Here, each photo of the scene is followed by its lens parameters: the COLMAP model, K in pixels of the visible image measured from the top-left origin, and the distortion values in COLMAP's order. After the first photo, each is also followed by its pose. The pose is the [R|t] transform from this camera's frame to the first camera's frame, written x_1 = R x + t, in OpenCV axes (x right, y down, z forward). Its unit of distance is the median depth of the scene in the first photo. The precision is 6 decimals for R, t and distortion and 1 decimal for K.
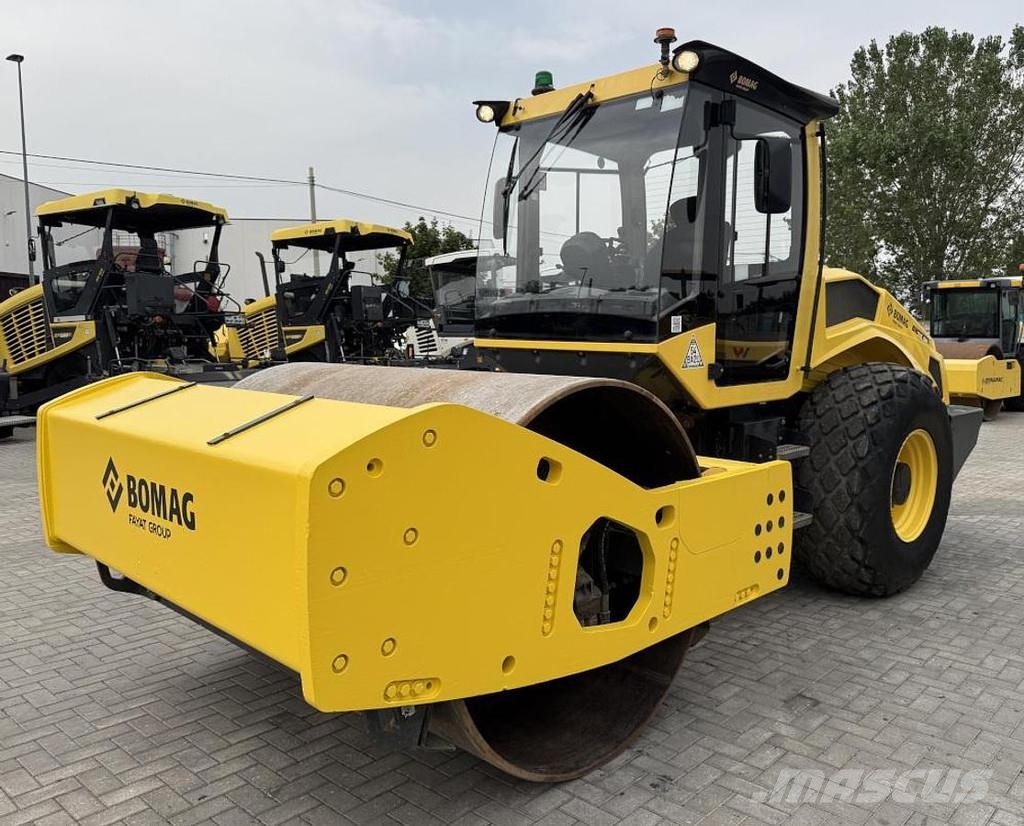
lens RADIAL K [[829.6, 0, 544.0], [0, 829.6, 413.3], [0, 0, 1]] dist [0.146238, -0.283366]
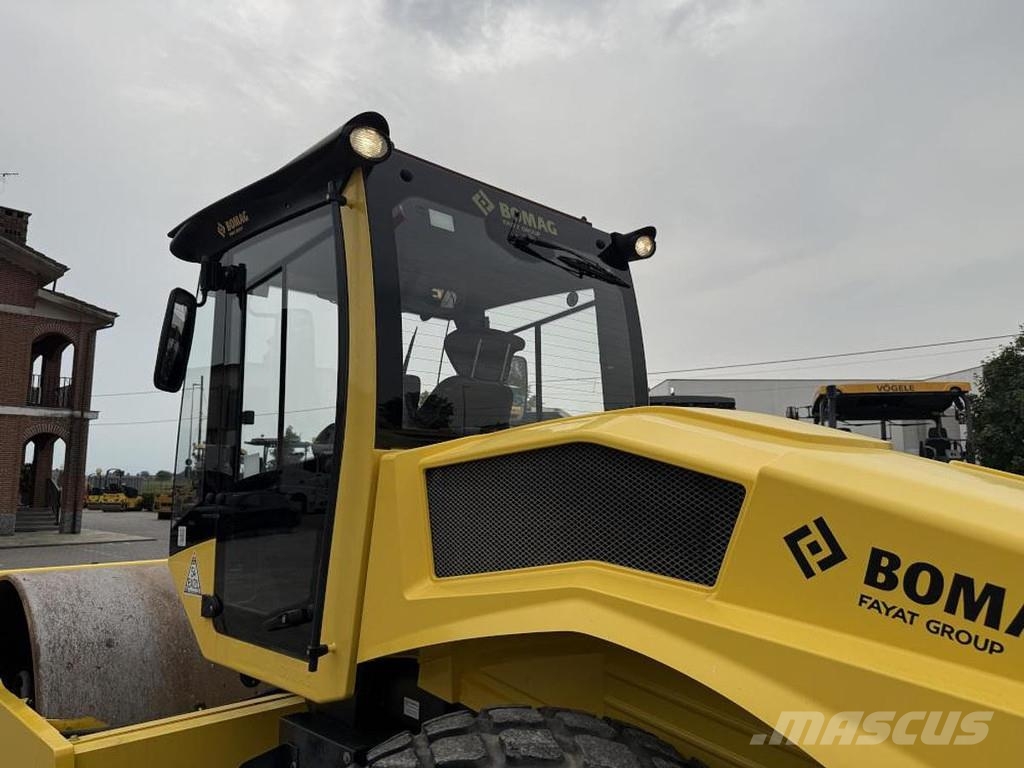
lens RADIAL K [[715.6, 0, 519.0], [0, 715.6, 383.9], [0, 0, 1]] dist [0.067390, -0.077838]
pose [[0.000440, -0.140099, -0.990137, 0.720320], [-0.101603, 0.985007, -0.139418, -0.152545], [0.994825, 0.100662, -0.013801, 1.063052]]
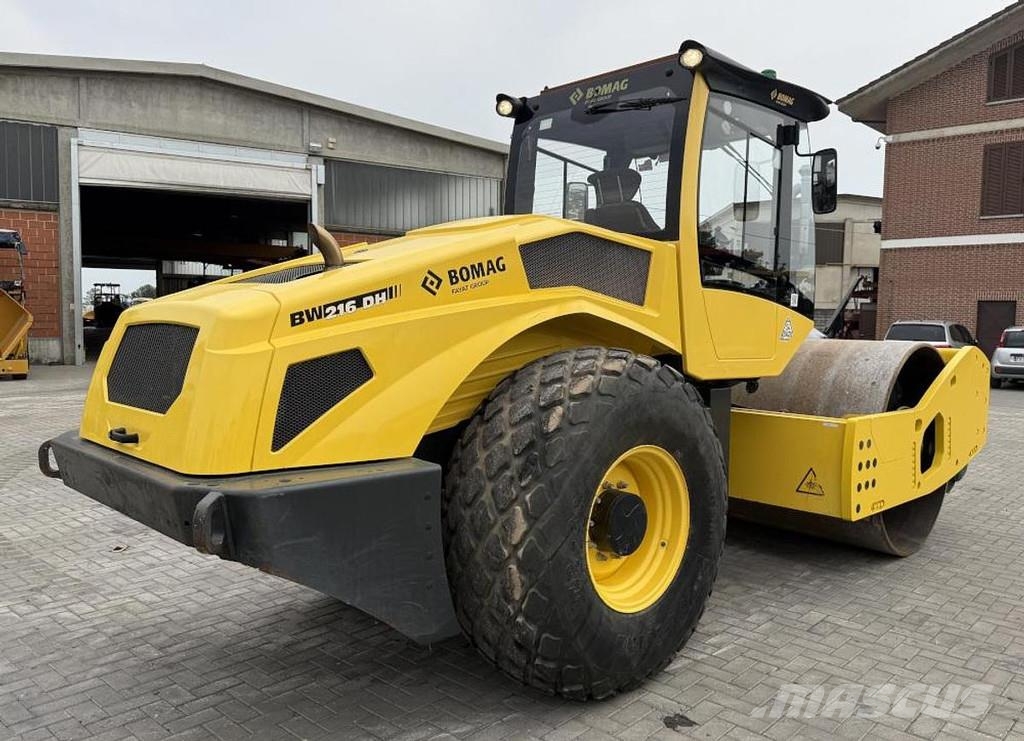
lens RADIAL K [[799.6, 0, 531.2], [0, 799.6, 372.8], [0, 0, 1]] dist [0.059617, -0.092527]
pose [[-0.999606, -0.027382, -0.006132, 0.283929], [-0.028029, 0.984683, 0.172088, -0.190335], [0.001326, 0.172192, -0.985062, 1.993869]]
